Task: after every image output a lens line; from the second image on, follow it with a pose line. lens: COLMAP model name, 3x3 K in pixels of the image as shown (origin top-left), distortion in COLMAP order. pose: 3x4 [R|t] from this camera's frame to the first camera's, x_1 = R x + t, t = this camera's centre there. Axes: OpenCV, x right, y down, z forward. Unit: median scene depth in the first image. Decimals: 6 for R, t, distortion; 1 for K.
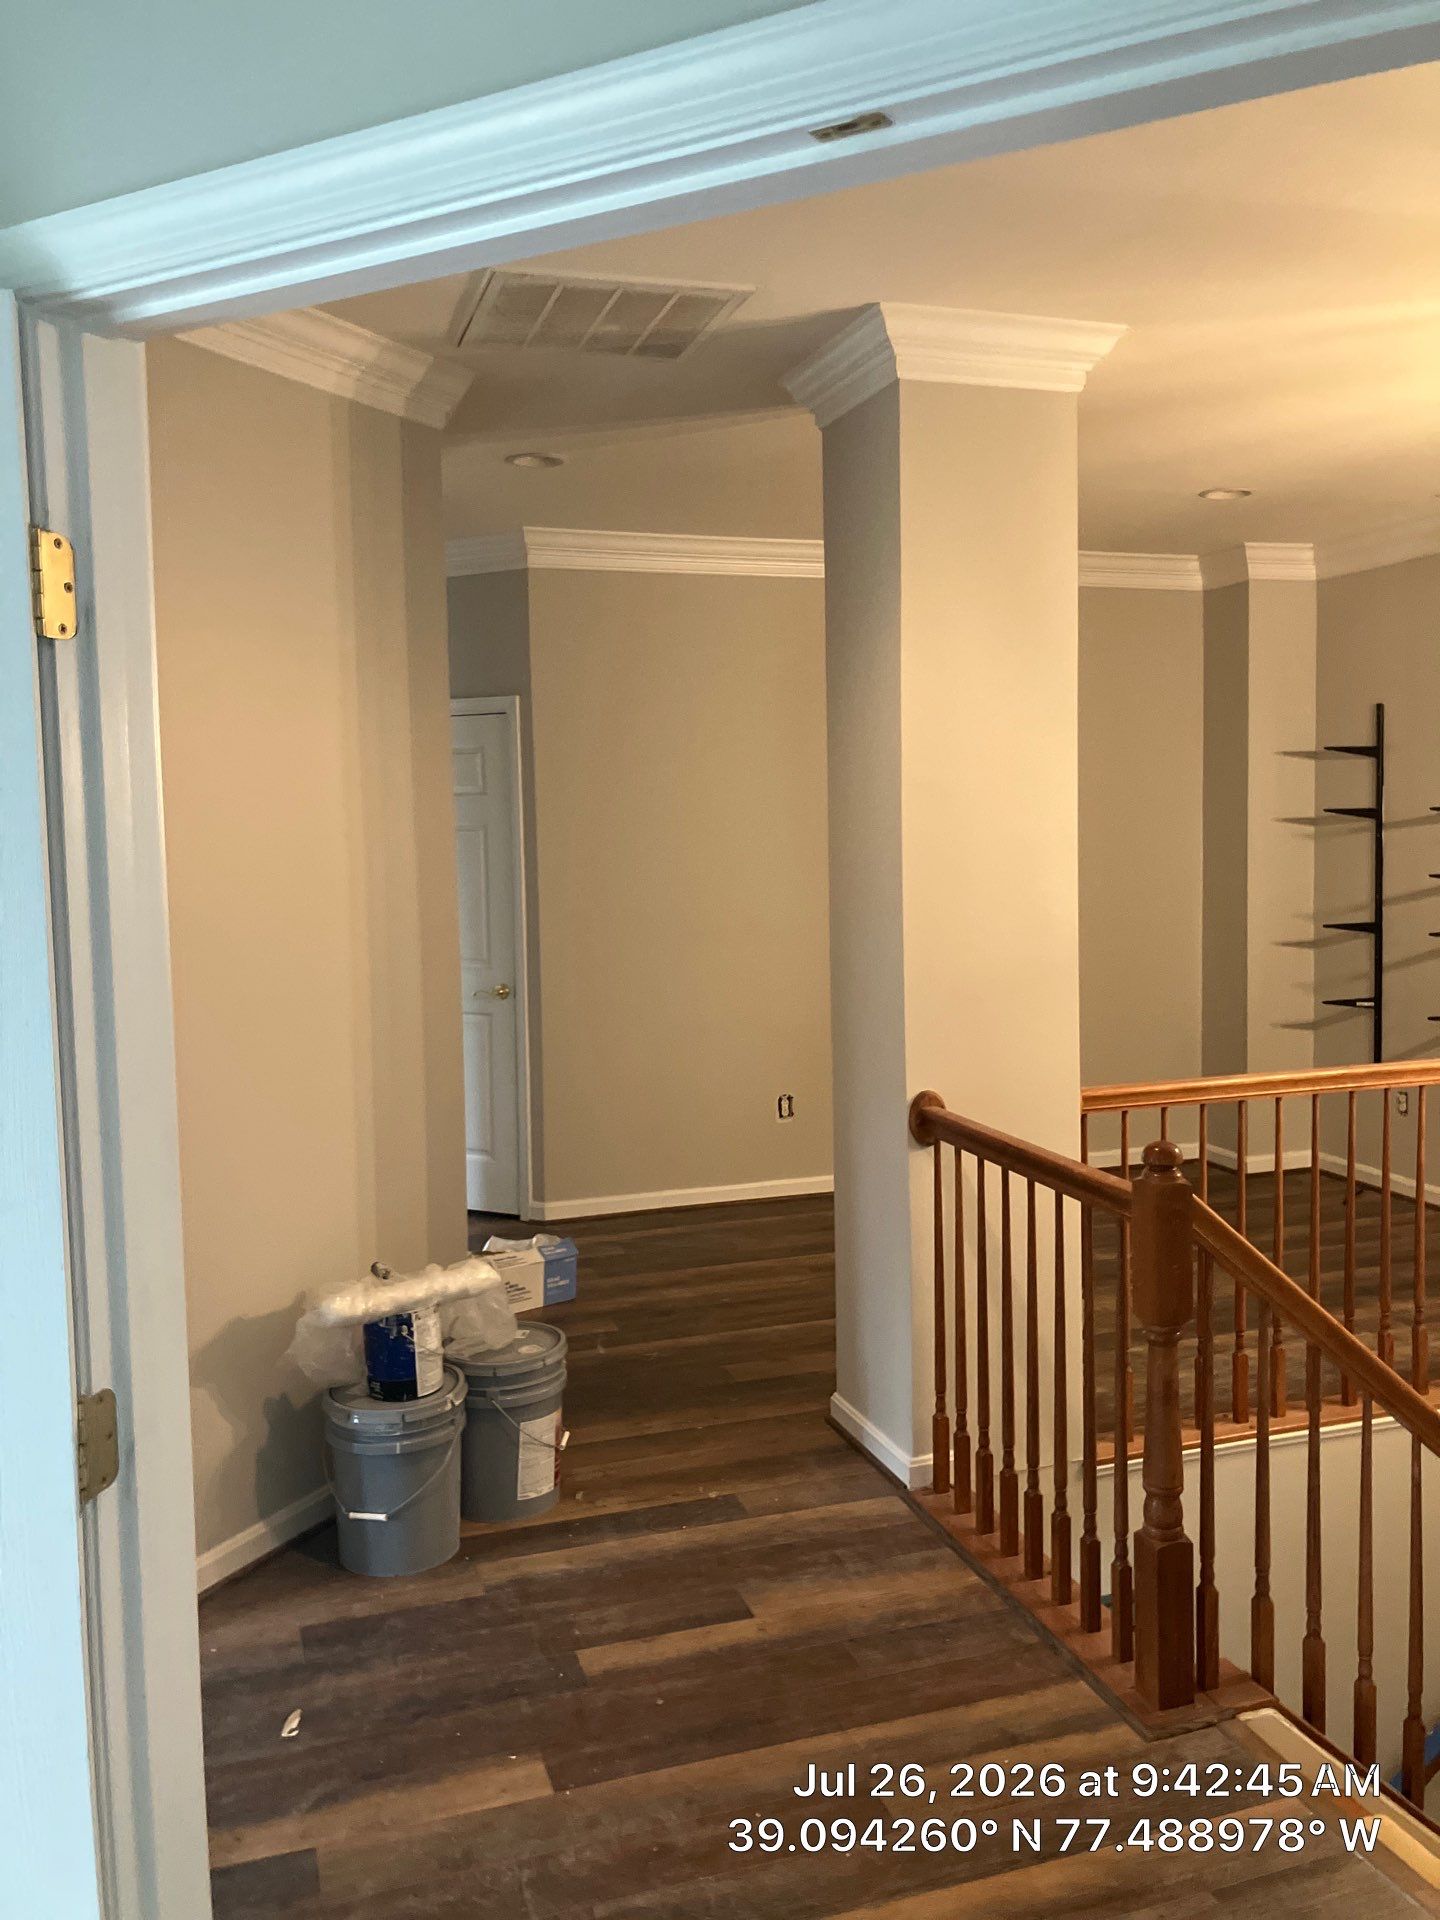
lens RADIAL K [[1553.1, 0, 721.0], [0, 1553.1, 913.2], [0, 0, 1]] dist [-0.006798, -0.011202]
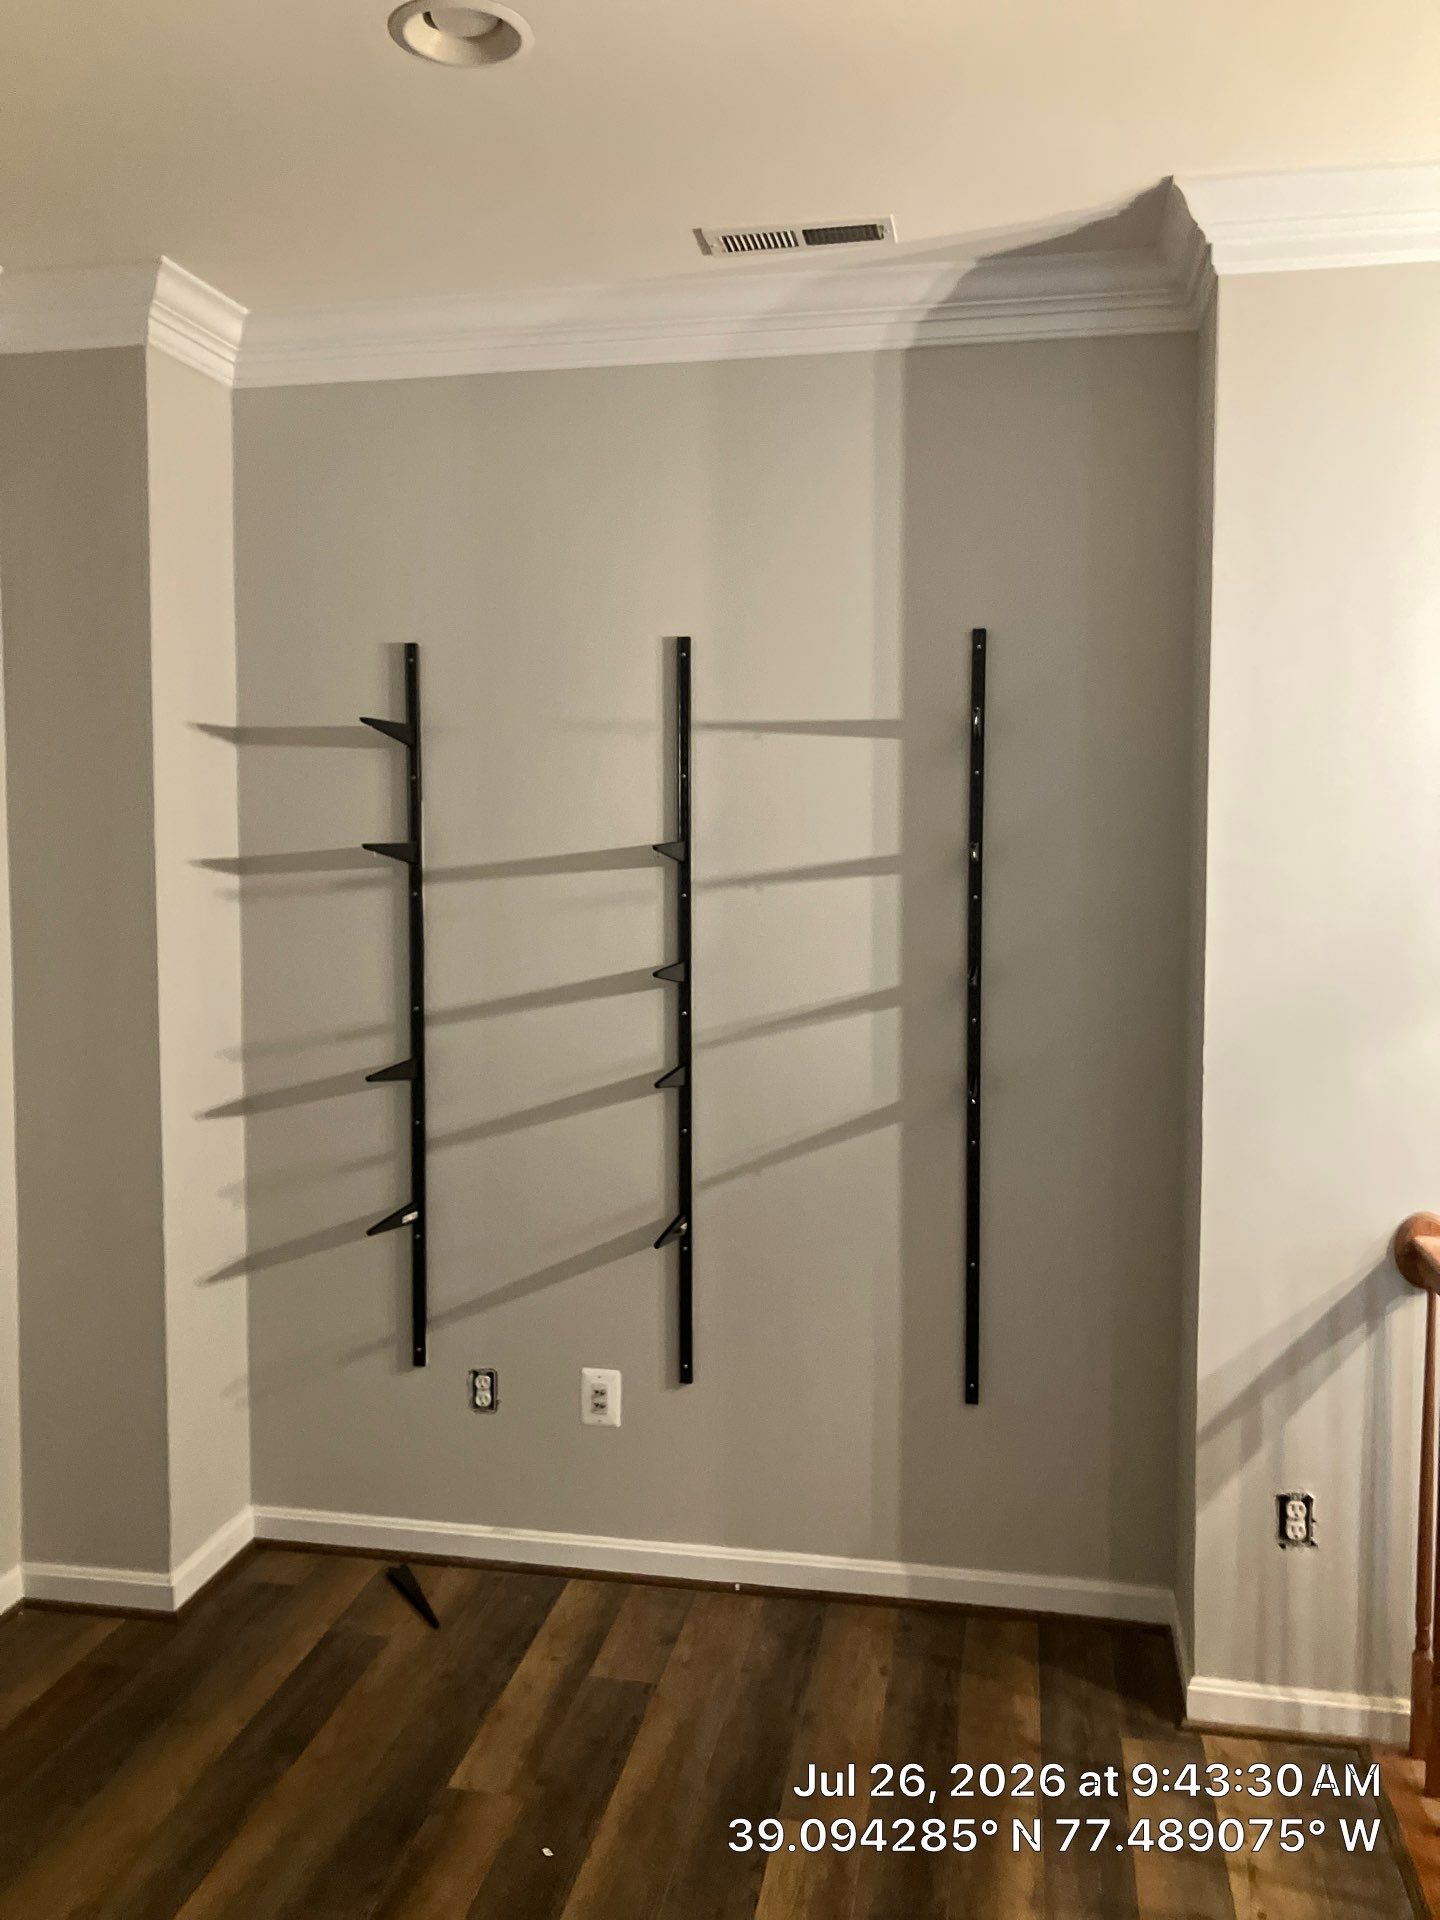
lens RADIAL K [[1553.1, 0, 721.0], [0, 1553.1, 913.2], [0, 0, 1]] dist [-0.006798, -0.011202]
pose [[0.484231, -0.032697, 0.874329, 0.013591], [0.046661, 0.998844, 0.011511, -0.044130], [-0.873695, 0.035223, 0.485197, 0.642721]]
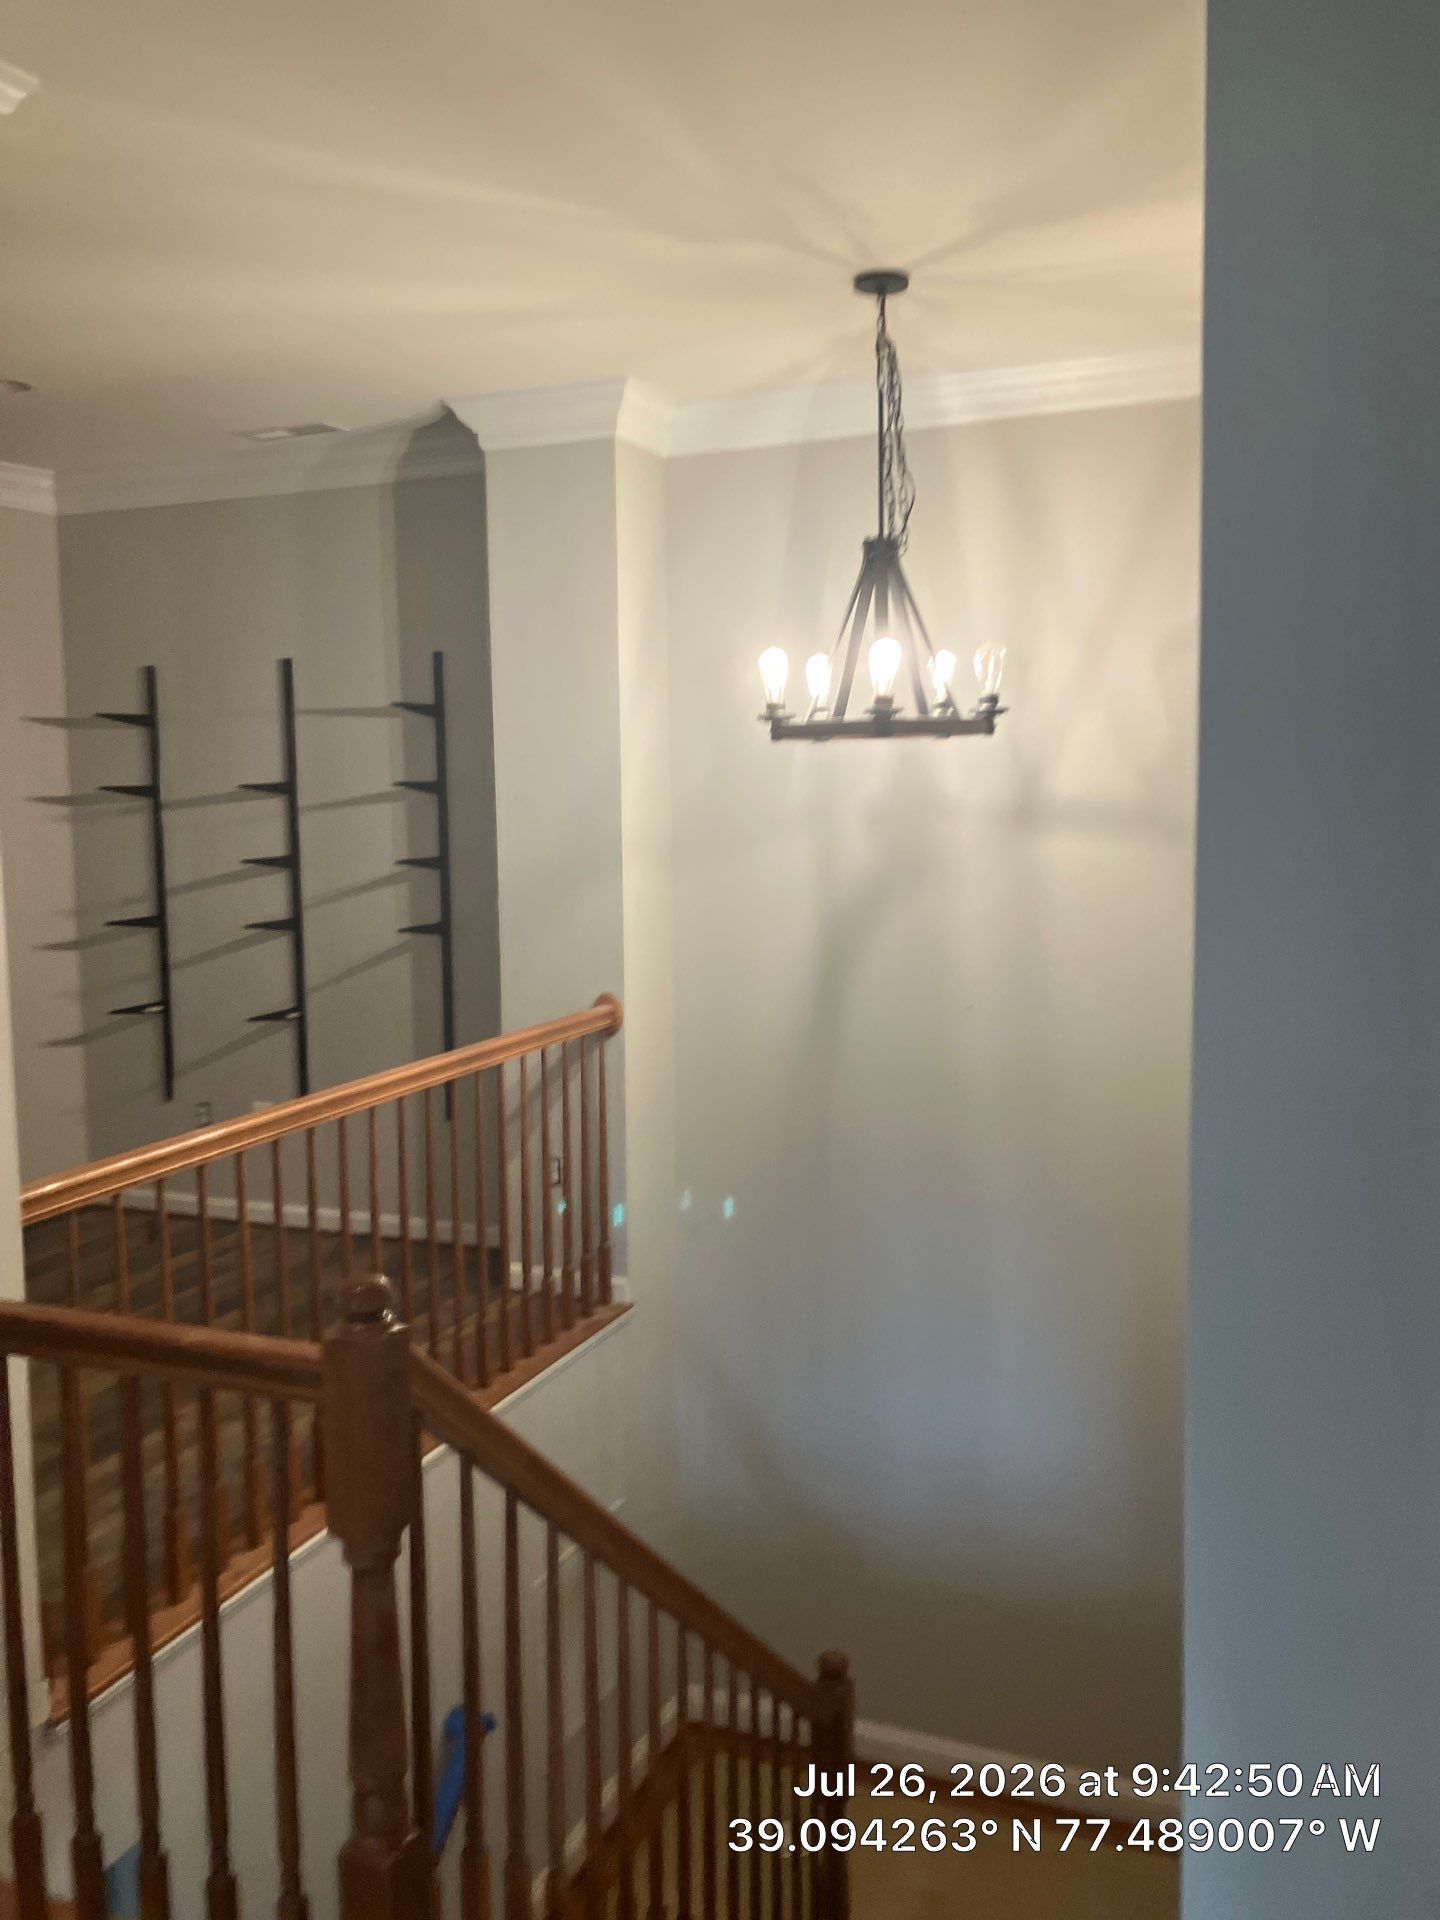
lens RADIAL K [[1553.1, 0, 721.0], [0, 1553.1, 913.2], [0, 0, 1]] dist [-0.006798, -0.011202]
pose [[0.637045, -0.059664, 0.768514, -0.050002], [0.052503, 0.998043, 0.033961, -0.008386], [-0.769037, 0.018714, 0.638931, 0.190530]]
